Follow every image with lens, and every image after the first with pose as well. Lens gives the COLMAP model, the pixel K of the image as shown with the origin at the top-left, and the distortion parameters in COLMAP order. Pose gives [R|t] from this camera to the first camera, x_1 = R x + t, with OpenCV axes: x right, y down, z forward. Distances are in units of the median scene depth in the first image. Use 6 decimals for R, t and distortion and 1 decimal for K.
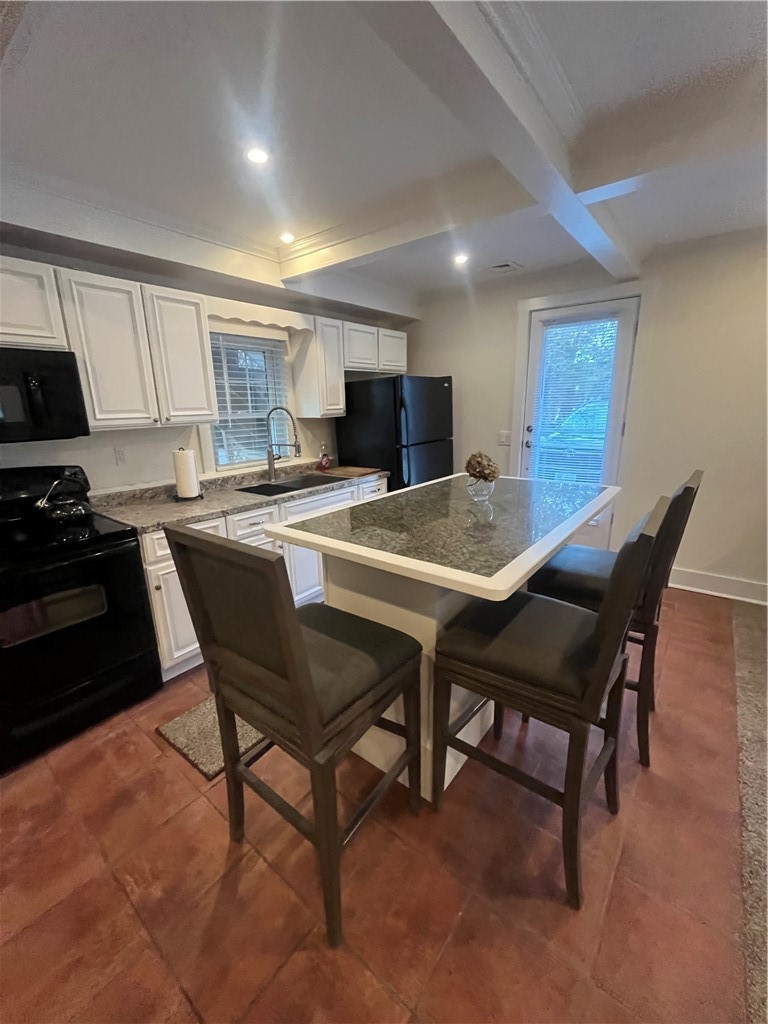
lens RADIAL K [[418.7, 0, 380.3], [0, 418.7, 516.9], [0, 0, 1]] dist [-0.000262, -0.000252]
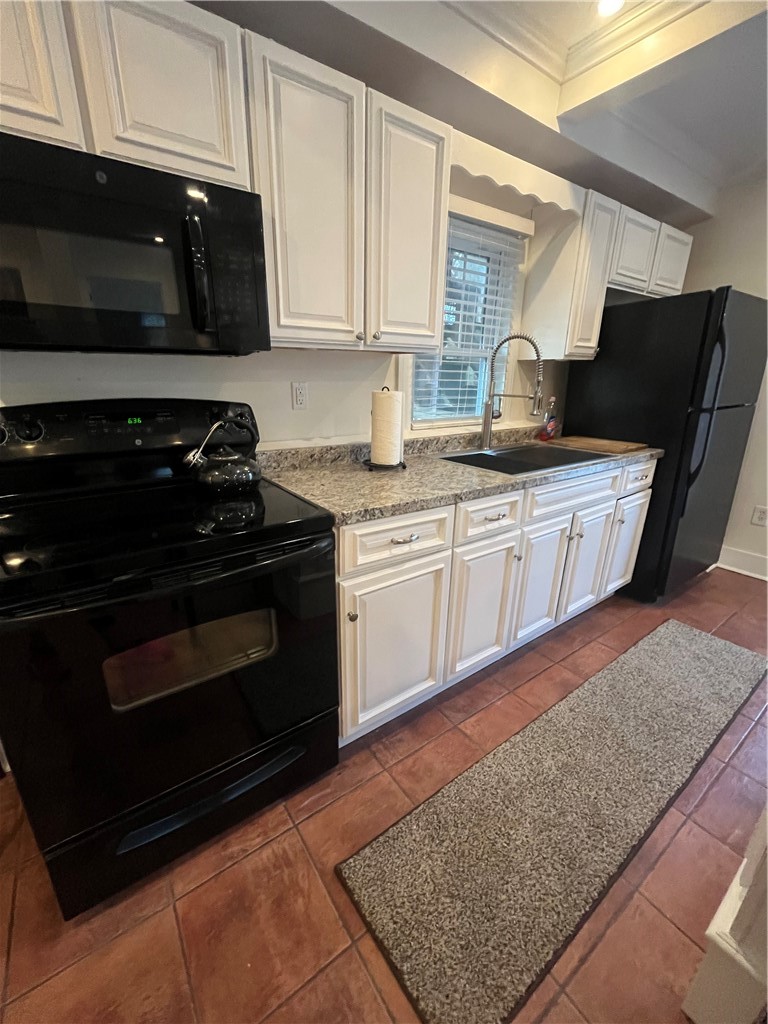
lens RADIAL K [[418.7, 0, 380.3], [0, 418.7, 516.9], [0, 0, 1]] dist [-0.000262, -0.000252]
pose [[0.959520, 0.118993, -0.255269, -0.302034], [-0.102336, 0.991717, 0.077620, -0.016583], [0.262391, -0.048355, 0.963749, 0.377916]]
